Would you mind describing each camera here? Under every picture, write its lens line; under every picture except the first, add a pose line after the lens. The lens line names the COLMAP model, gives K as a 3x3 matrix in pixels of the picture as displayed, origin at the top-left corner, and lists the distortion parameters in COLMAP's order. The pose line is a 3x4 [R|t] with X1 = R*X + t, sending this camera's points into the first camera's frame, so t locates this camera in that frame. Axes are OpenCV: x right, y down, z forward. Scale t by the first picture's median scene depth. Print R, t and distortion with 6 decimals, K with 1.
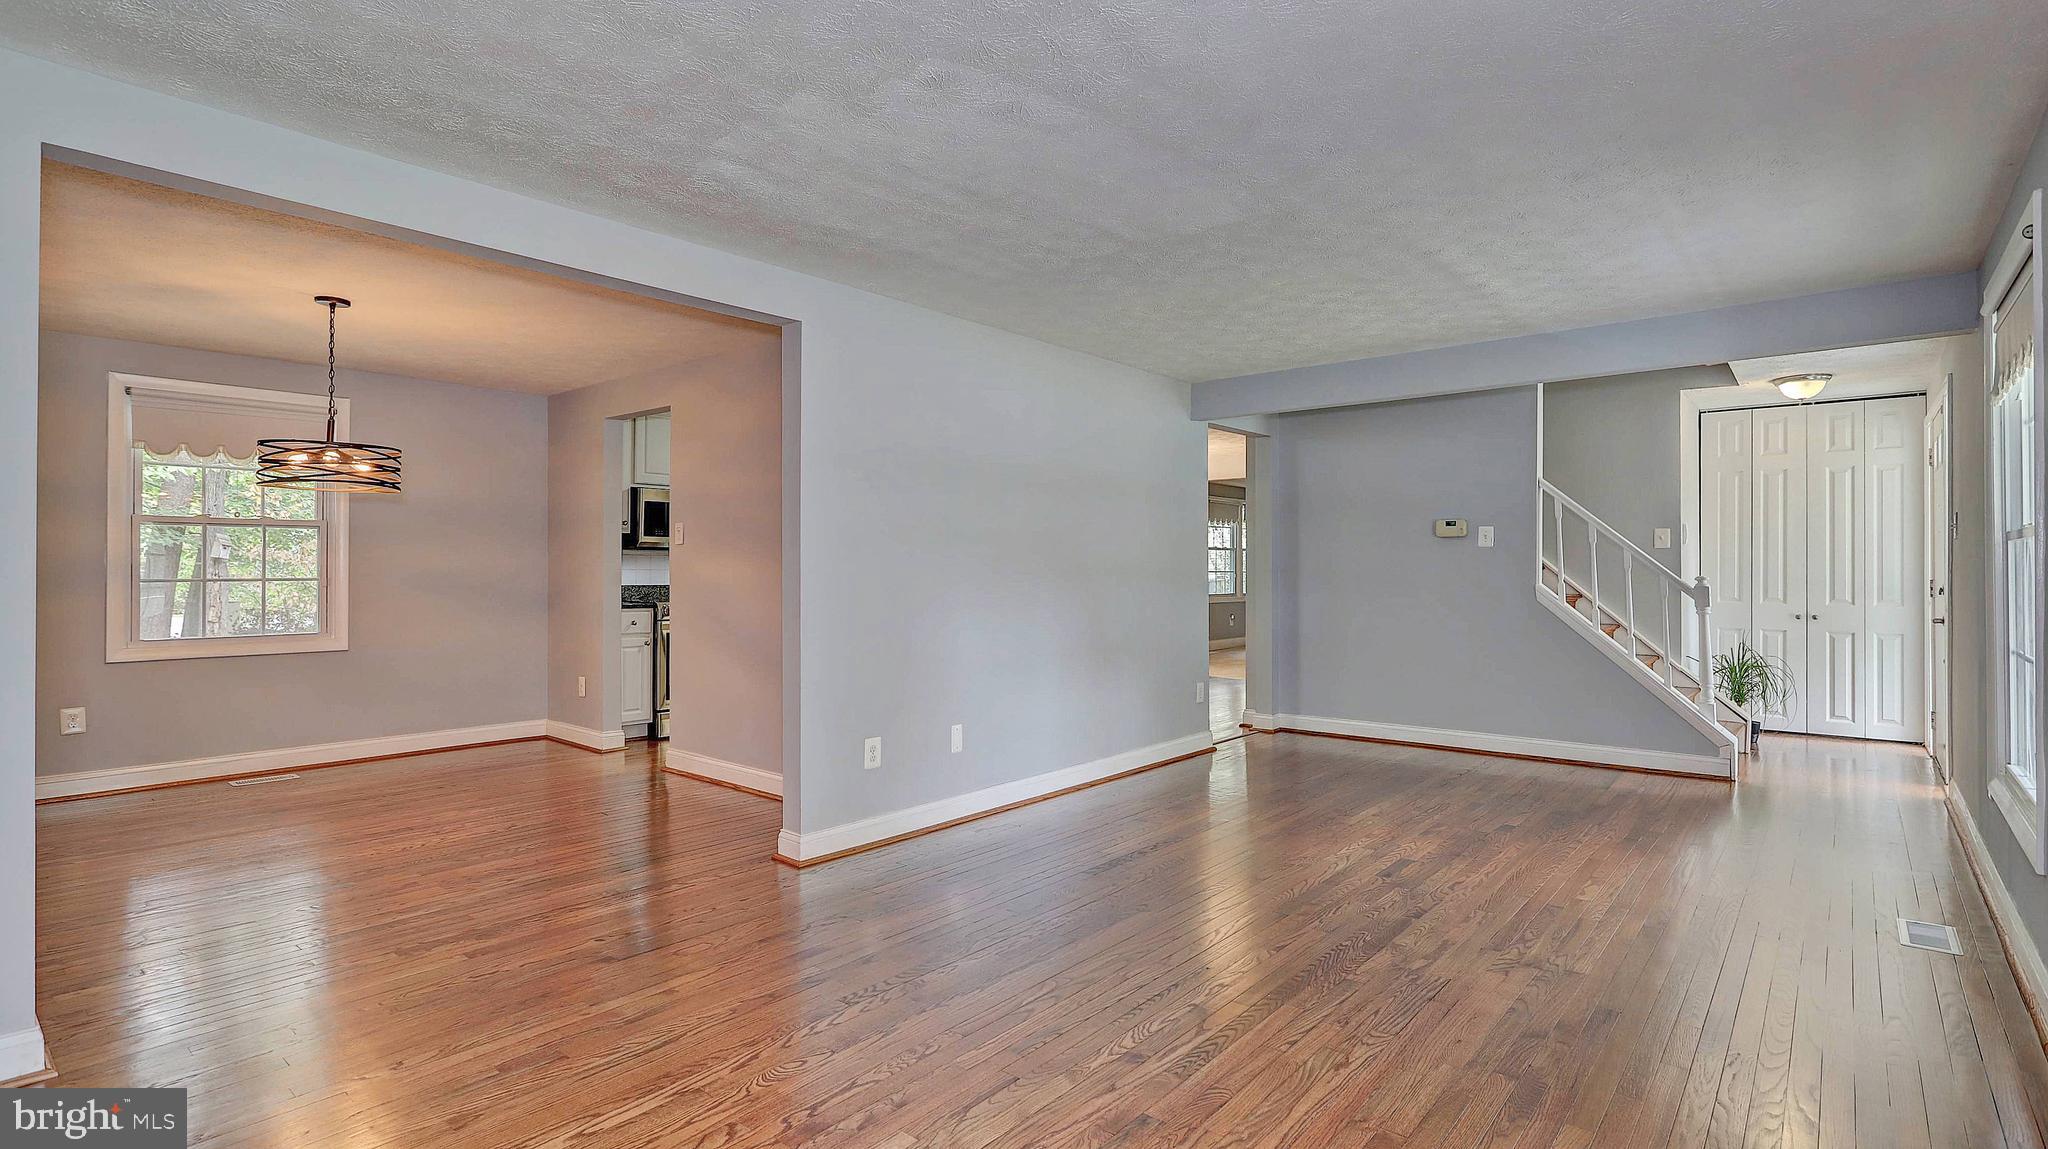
lens RADIAL K [[991.1, 0, 1027.0], [0, 991.1, 560.8], [0, 0, 1]] dist [-0.000393, 0.000538]
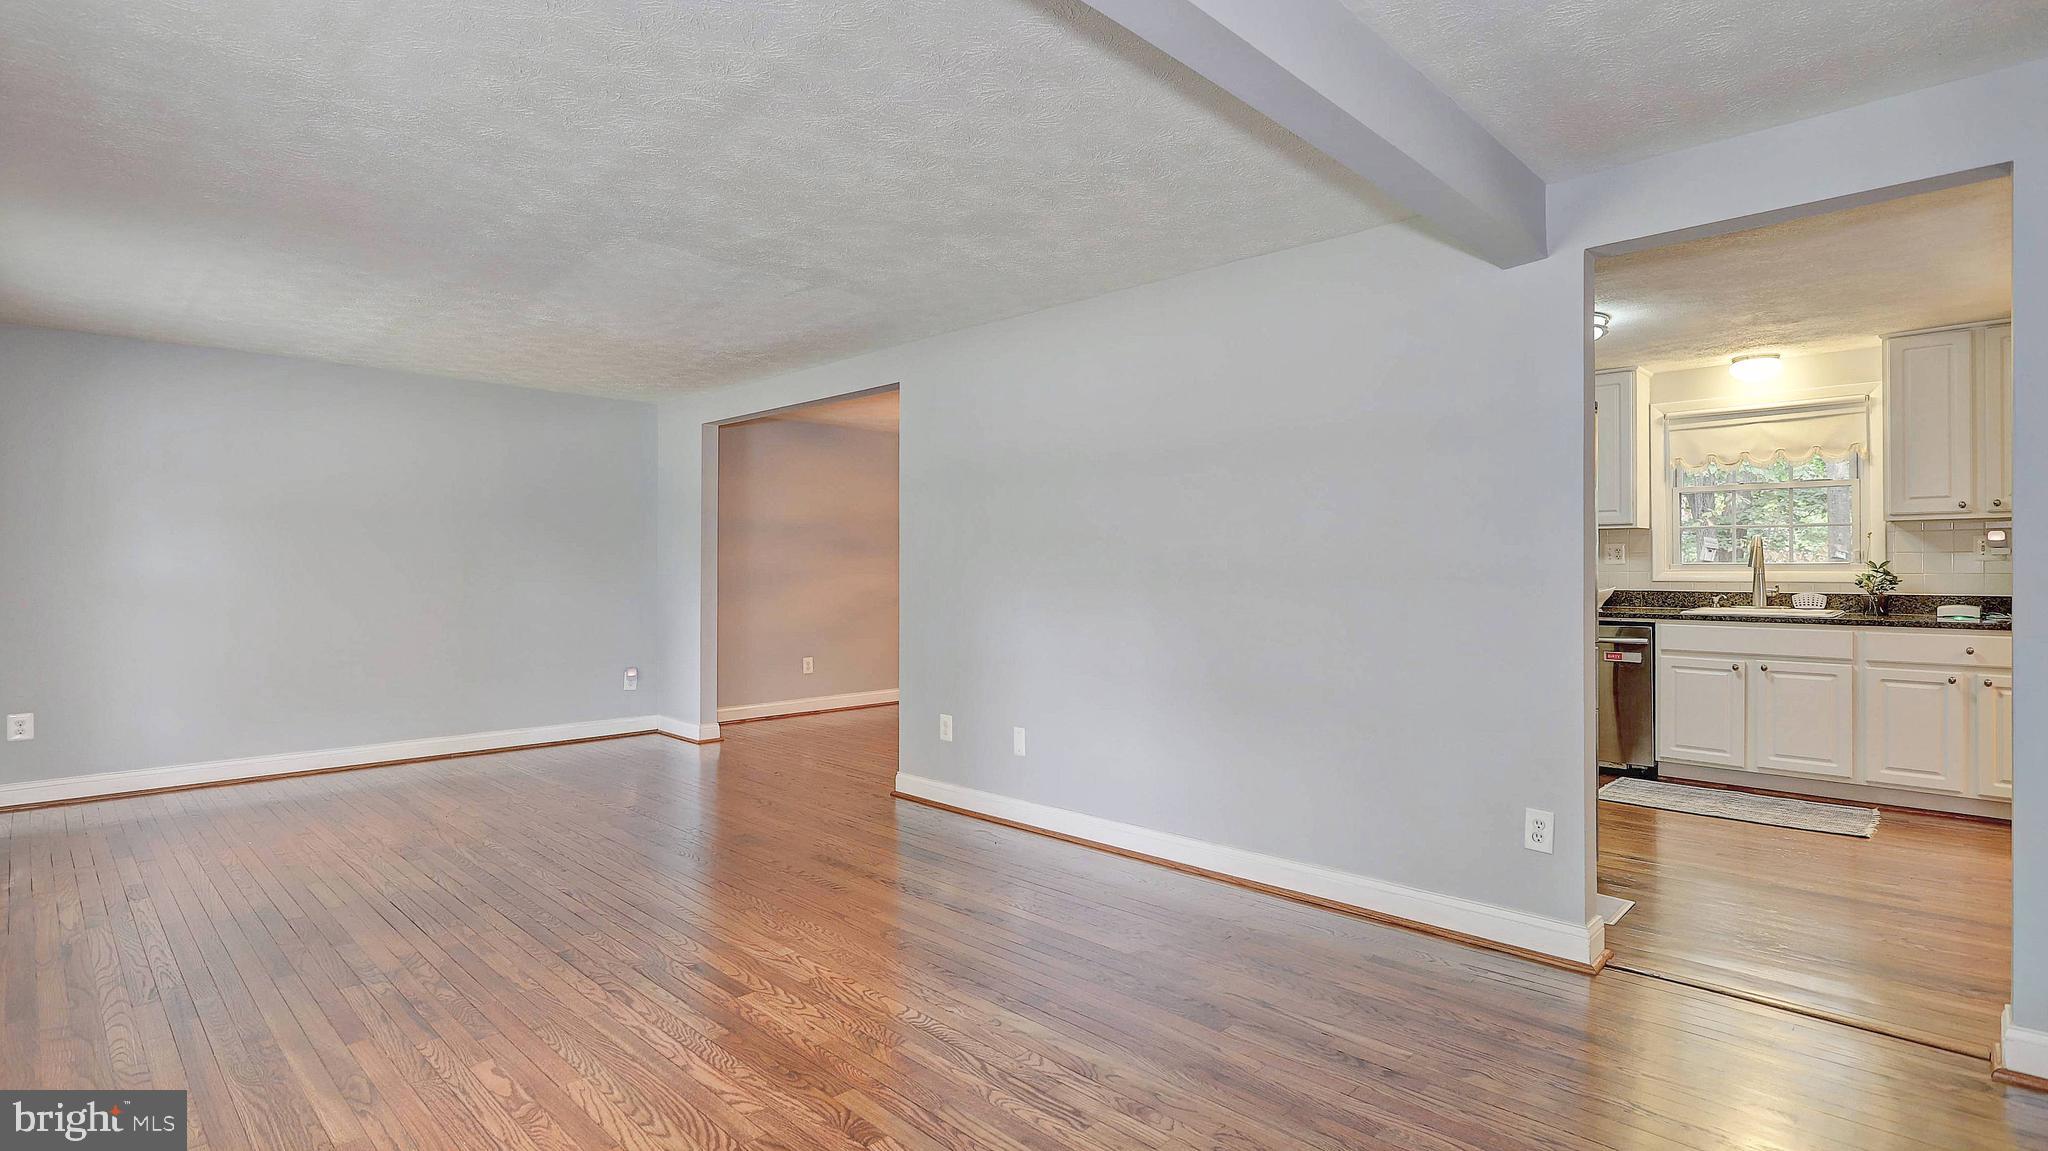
lens RADIAL K [[991.1, 0, 1027.0], [0, 991.1, 561.8], [0, 0, 1]] dist [-0.000393, 0.000538]
pose [[-0.076689, -0.005235, -0.997041, 1.009584], [0.007433, 0.999955, -0.005822, 0.005184], [0.997027, -0.007857, -0.076647, 1.190518]]
